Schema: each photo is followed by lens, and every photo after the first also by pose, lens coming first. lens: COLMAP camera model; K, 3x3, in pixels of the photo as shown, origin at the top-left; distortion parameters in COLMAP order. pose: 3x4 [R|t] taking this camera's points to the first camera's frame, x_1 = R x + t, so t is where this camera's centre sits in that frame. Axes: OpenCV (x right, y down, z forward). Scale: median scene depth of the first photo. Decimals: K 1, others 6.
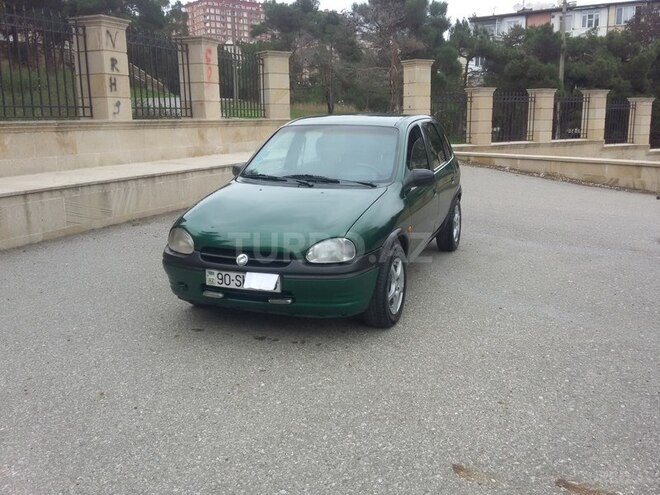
lens RADIAL K [[637.5, 0, 353.7], [0, 637.5, 242.6], [0, 0, 1]] dist [0.089690, -0.189479]
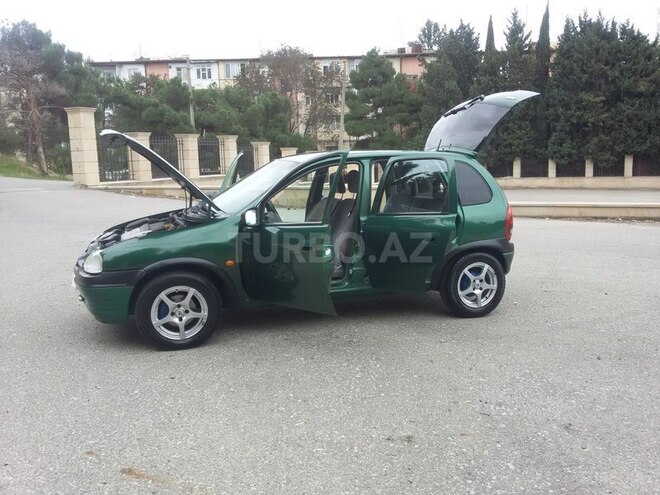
lens RADIAL K [[637.5, 0, 353.7], [0, 637.5, 242.6], [0, 0, 1]] dist [0.089690, -0.189479]
pose [[0.839708, -0.081965, 0.536816, -0.066257], [0.115509, 0.992881, -0.029083, 0.021406], [-0.530611, 0.086429, 0.843198, -0.102058]]
